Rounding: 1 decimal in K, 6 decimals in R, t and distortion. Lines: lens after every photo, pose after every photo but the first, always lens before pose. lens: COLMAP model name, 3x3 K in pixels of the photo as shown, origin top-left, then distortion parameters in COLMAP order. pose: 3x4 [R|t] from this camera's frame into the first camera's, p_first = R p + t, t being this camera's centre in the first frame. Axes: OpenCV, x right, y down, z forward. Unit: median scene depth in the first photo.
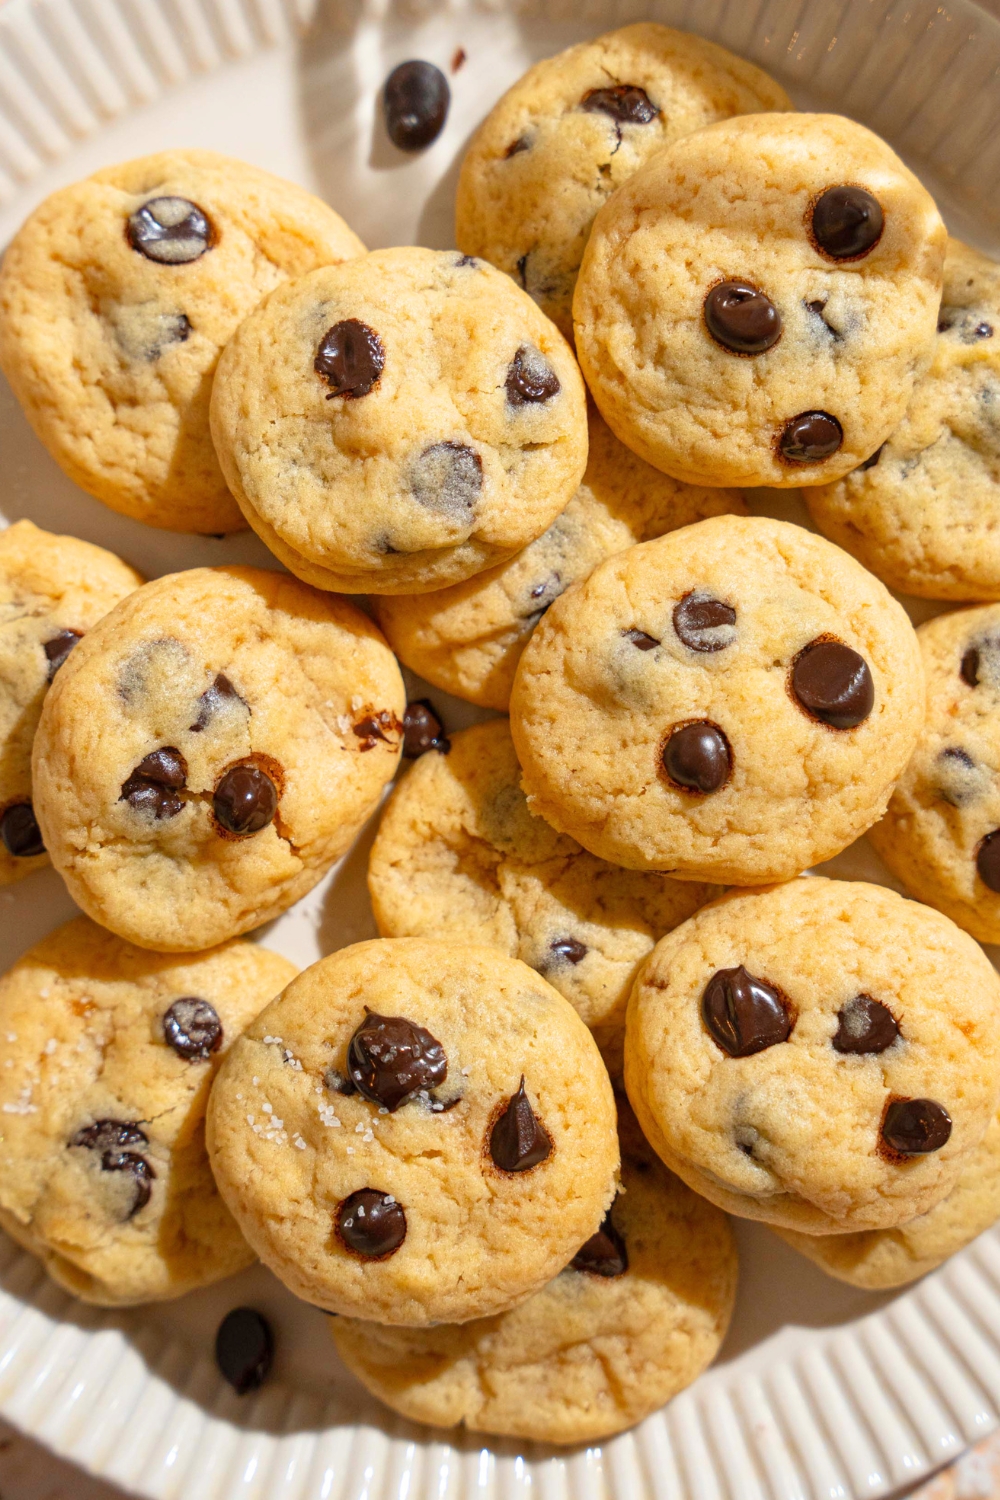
lens RADIAL K [[3236.5, 0, 470.3], [0, 3236.5, 695.0], [0, 0, 1]] dist [0.050051, 0.000000]
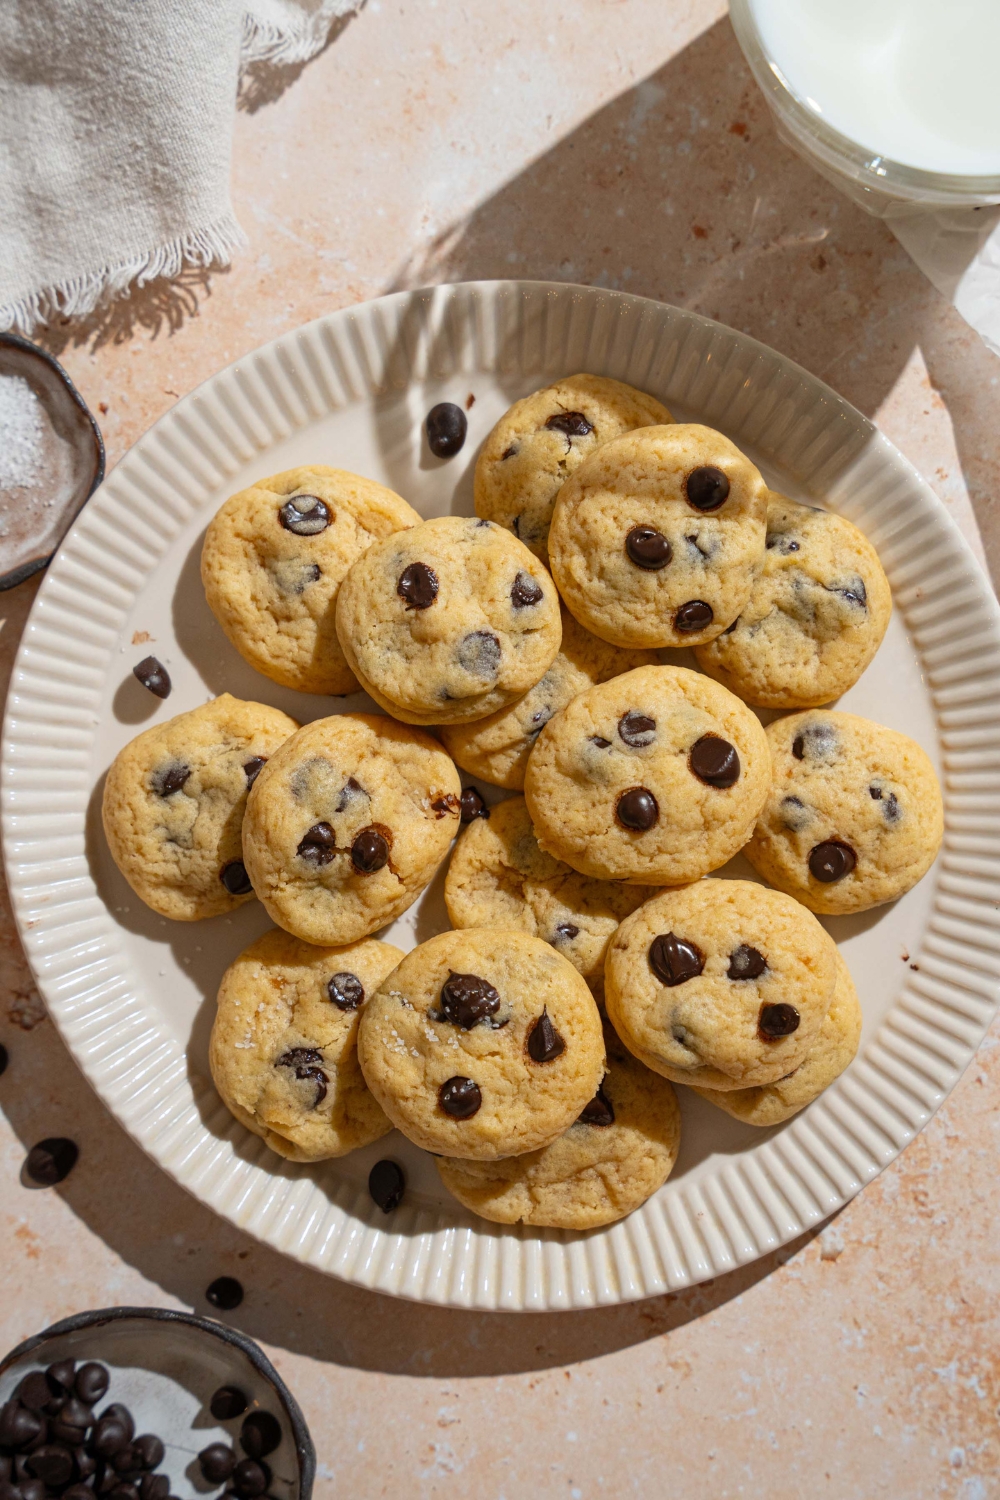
lens RADIAL K [[3236.5, 0, 458.4], [0, 3236.5, 813.5], [0, 0, 1]] dist [0.050051, 0.000000]
pose [[0.998303, -0.058159, 0.002840, -0.027386], [0.058189, 0.998229, -0.012324, 0.035905], [-0.002118, 0.012469, 0.999920, -0.673723]]
